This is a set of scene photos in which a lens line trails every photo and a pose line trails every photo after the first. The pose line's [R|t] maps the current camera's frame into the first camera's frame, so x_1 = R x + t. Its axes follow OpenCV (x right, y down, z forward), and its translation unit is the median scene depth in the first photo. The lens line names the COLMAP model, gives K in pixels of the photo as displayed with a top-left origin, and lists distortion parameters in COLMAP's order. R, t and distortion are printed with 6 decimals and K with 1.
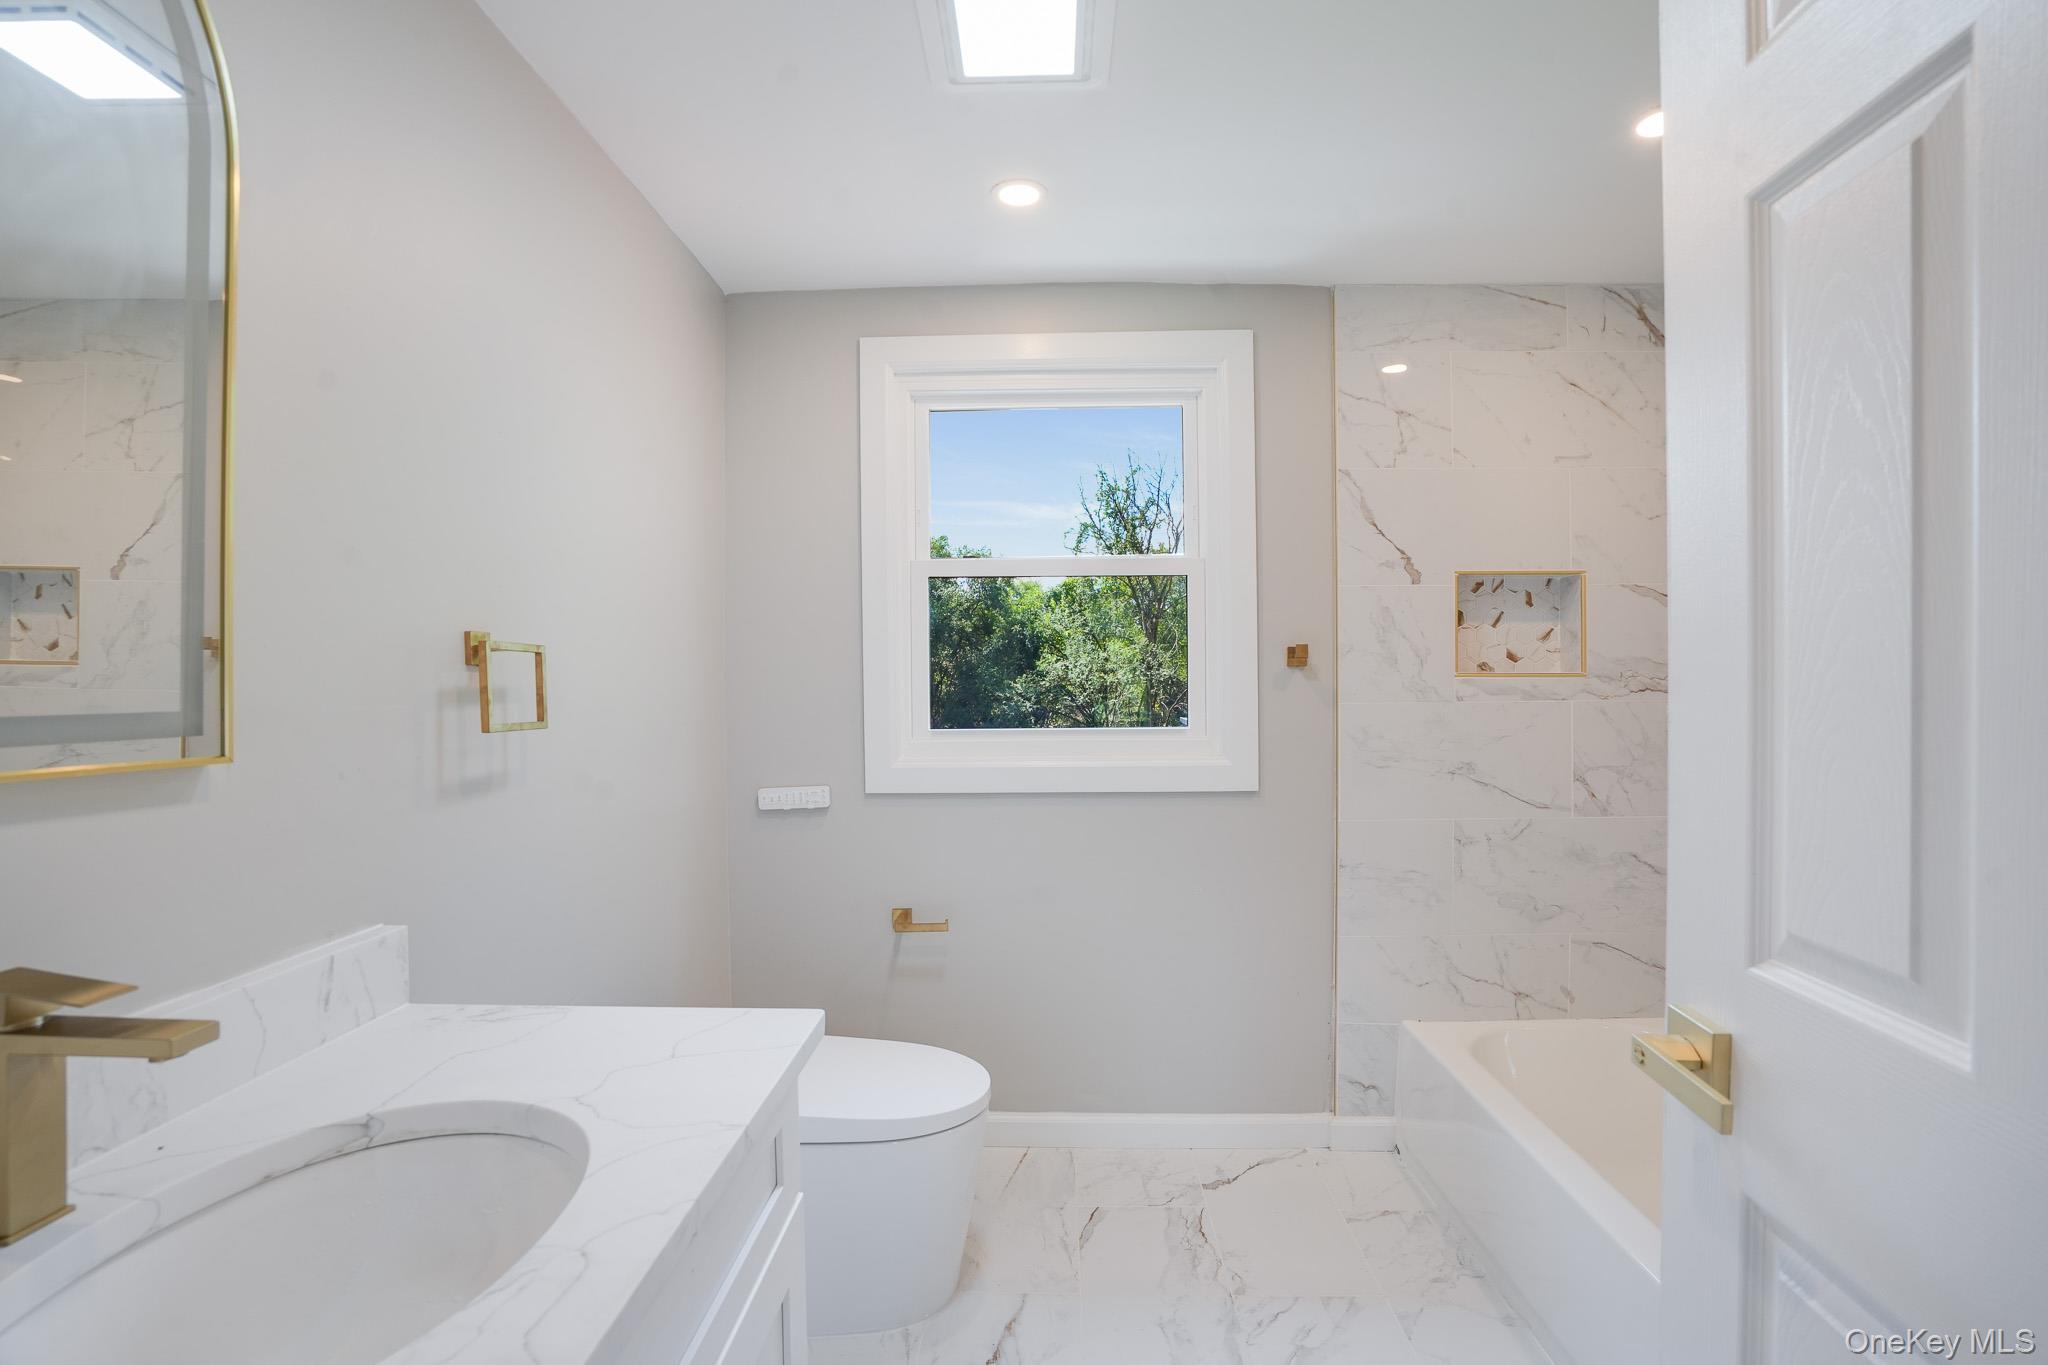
lens RADIAL K [[1061.6, 0, 1018.3], [0, 1061.6, 687.5], [0, 0, 1]] dist [-0.058754, 0.035770]
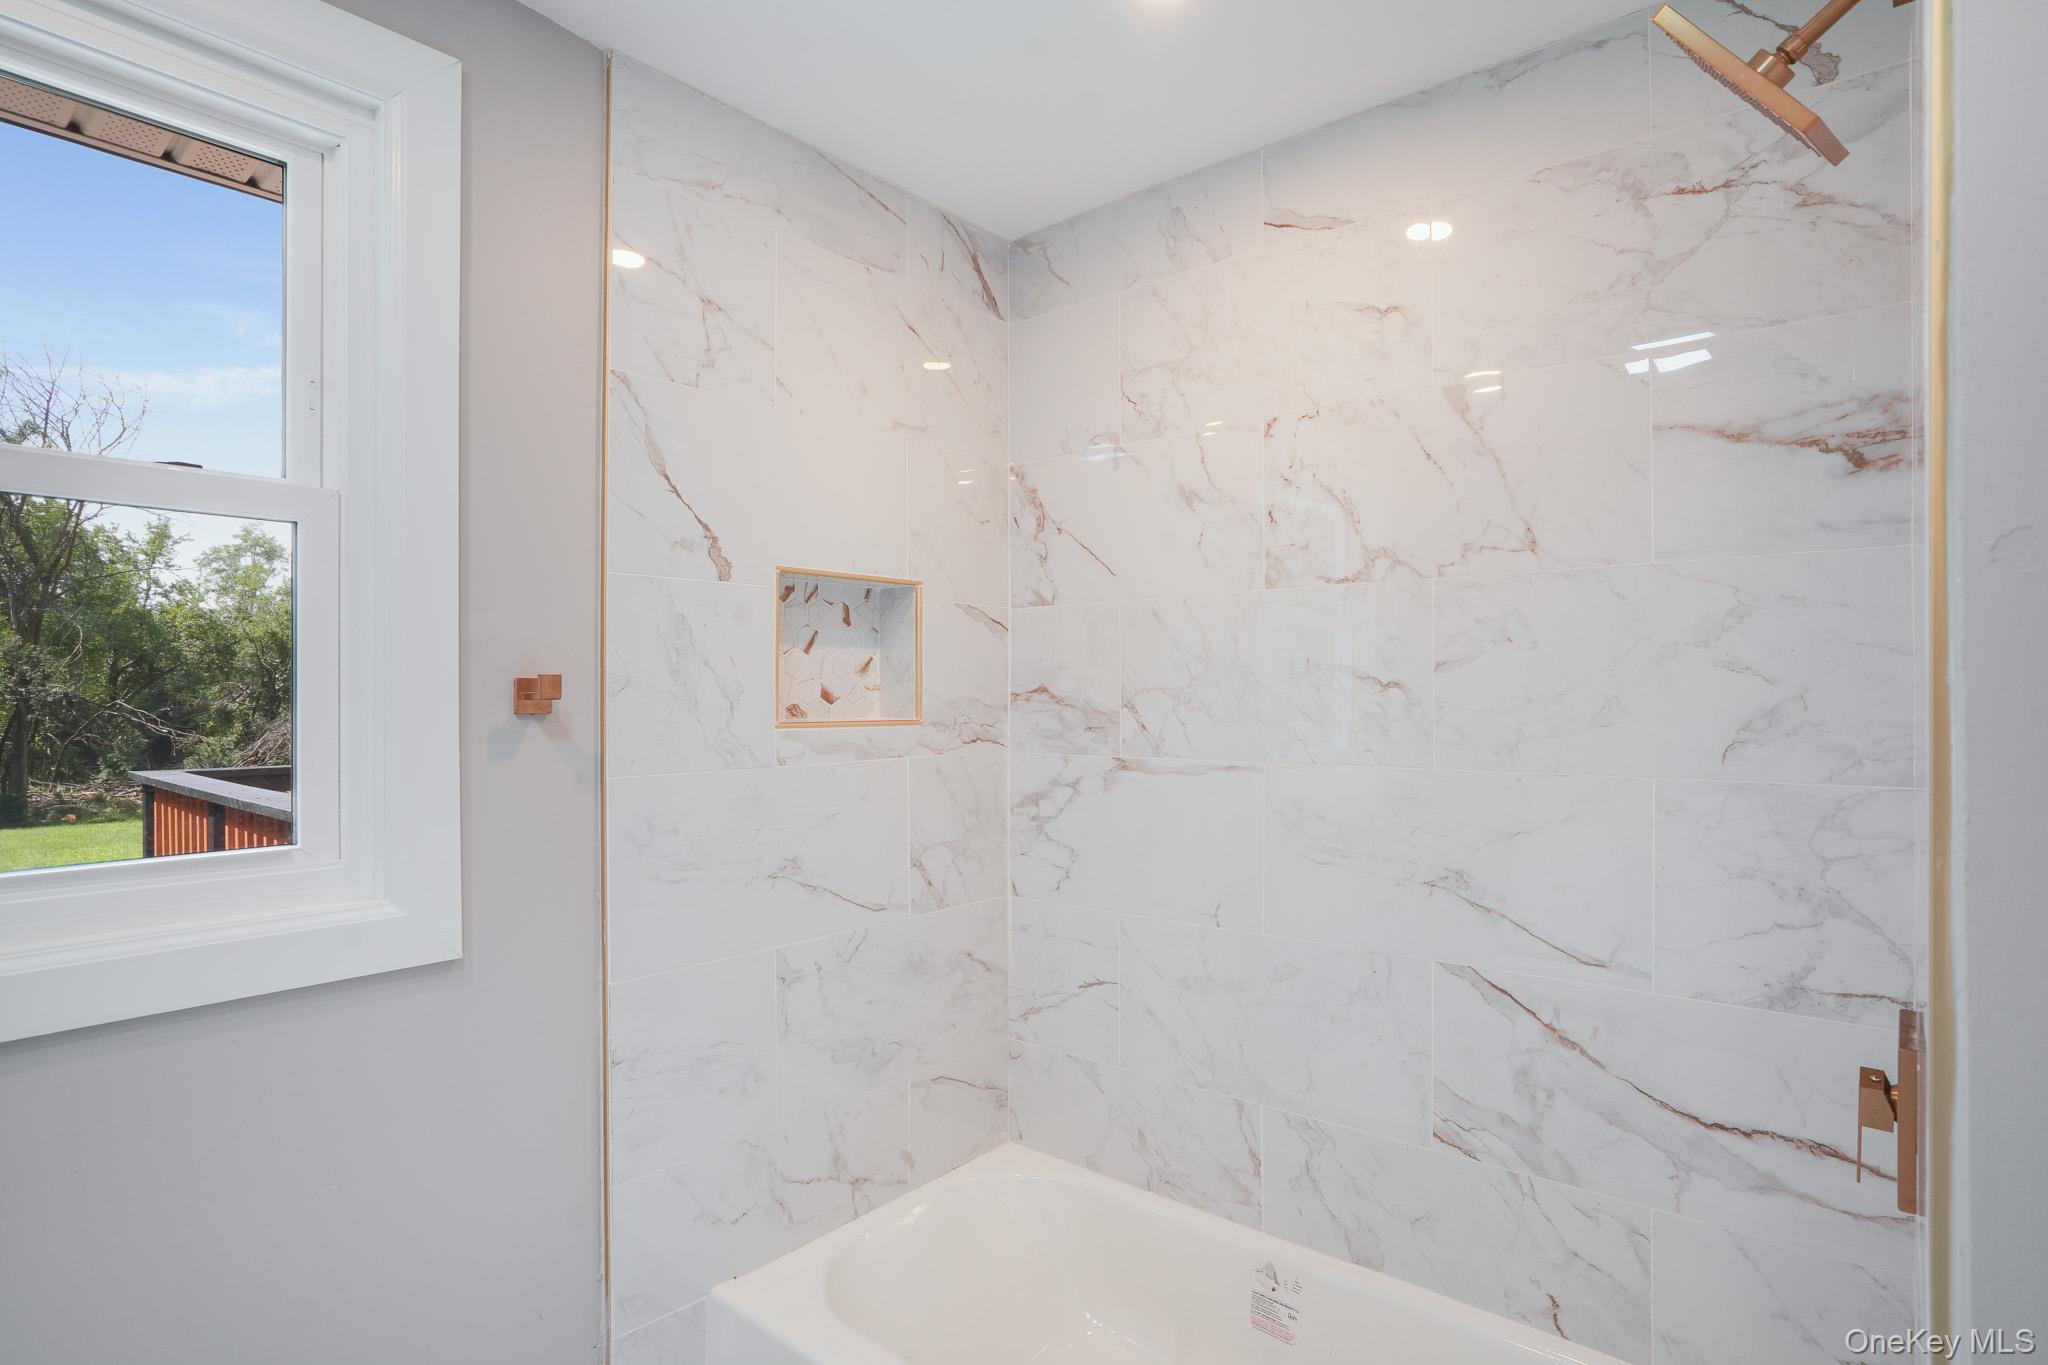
lens RADIAL K [[1061.6, 0, 1018.3], [0, 1061.6, 687.5], [0, 0, 1]] dist [-0.058754, 0.035770]
pose [[0.615671, 0.007939, 0.787963, -0.007817], [0.001163, 0.999939, -0.010984, -0.027800], [-0.788002, 0.007679, 0.615625, 0.476174]]
